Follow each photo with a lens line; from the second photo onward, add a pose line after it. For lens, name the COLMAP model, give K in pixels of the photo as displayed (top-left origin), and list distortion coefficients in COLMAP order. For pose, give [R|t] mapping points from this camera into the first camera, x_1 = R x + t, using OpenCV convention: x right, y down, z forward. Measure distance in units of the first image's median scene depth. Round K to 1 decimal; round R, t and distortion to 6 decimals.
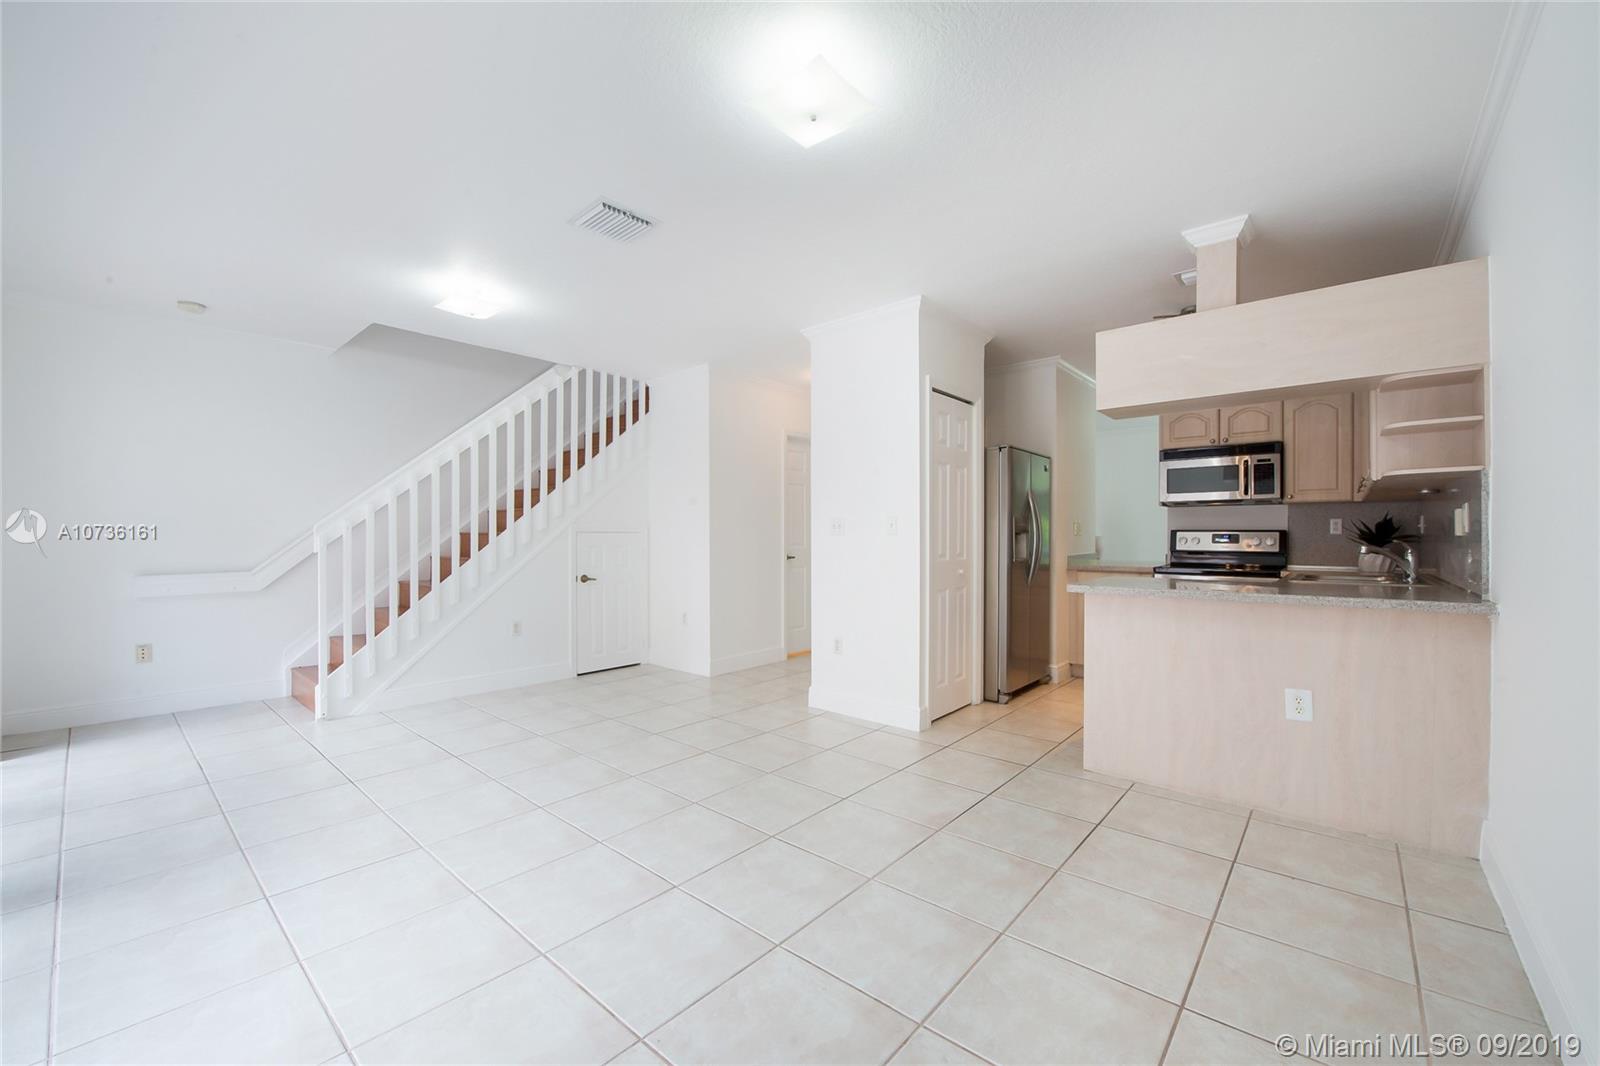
lens RADIAL K [[635.3, 0, 801.6], [0, 635.3, 535.3], [0, 0, 1]] dist [-0.001075, -0.000075]
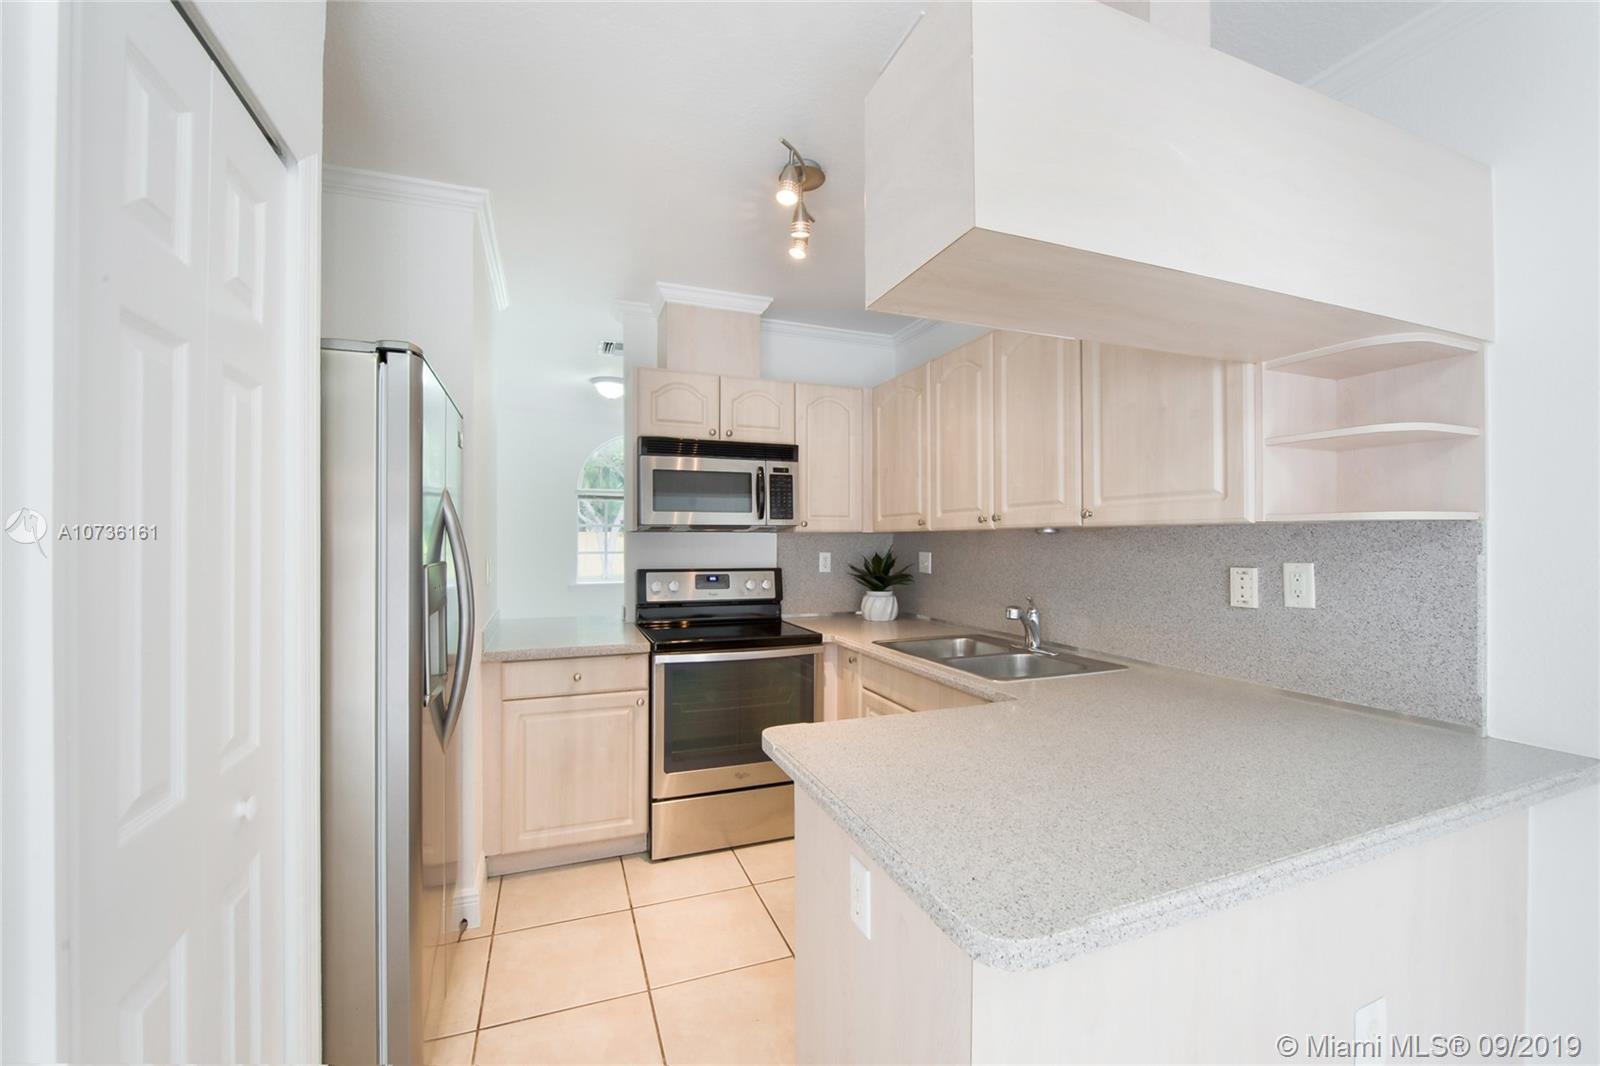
lens RADIAL K [[635.3, 0, 802.4], [0, 635.3, 536.3], [0, 0, 1]] dist [-0.001075, -0.000075]
pose [[0.459060, 0.002980, 0.888400, 0.125503], [0.000602, 0.999993, -0.003665, -0.042979], [-0.888405, 0.002217, 0.459055, 0.656062]]
